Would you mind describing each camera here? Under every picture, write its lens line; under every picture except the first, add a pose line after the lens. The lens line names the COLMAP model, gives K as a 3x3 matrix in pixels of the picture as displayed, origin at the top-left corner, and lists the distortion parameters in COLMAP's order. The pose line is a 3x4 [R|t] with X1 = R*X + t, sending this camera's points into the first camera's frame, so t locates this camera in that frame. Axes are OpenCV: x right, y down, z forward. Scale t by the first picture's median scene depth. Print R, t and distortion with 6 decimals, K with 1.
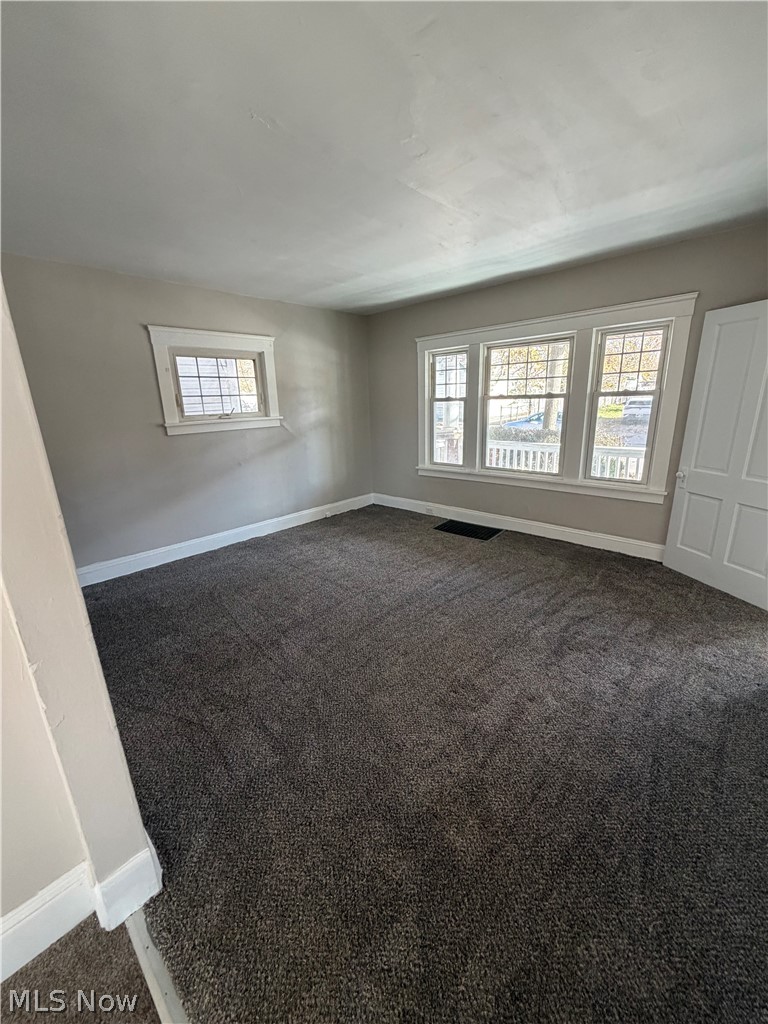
lens RADIAL K [[407.1, 0, 384.1], [0, 407.1, 510.2], [0, 0, 1]] dist [0.000019, 0.000012]
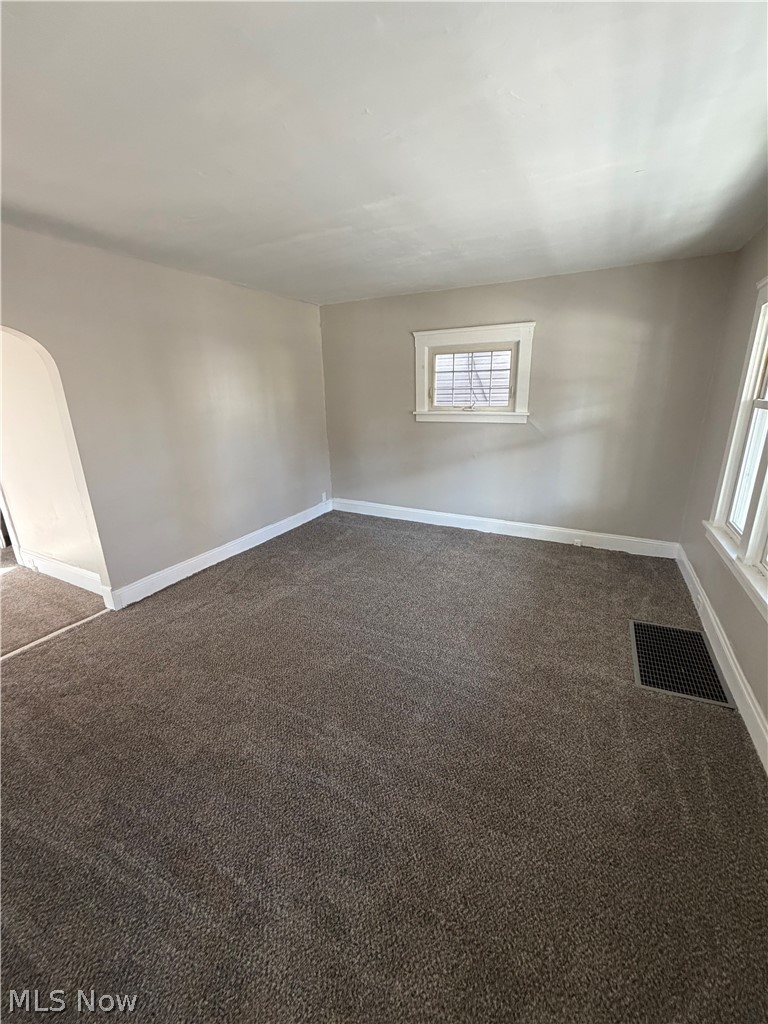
lens RADIAL K [[407.1, 0, 384.5], [0, 407.1, 510.7], [0, 0, 1]] dist [0.000019, 0.000012]
pose [[0.263329, 0.302525, -0.916044, 0.554544], [-0.248282, 0.938824, 0.238676, -0.169664], [0.932209, 0.164587, 0.322331, 0.474607]]
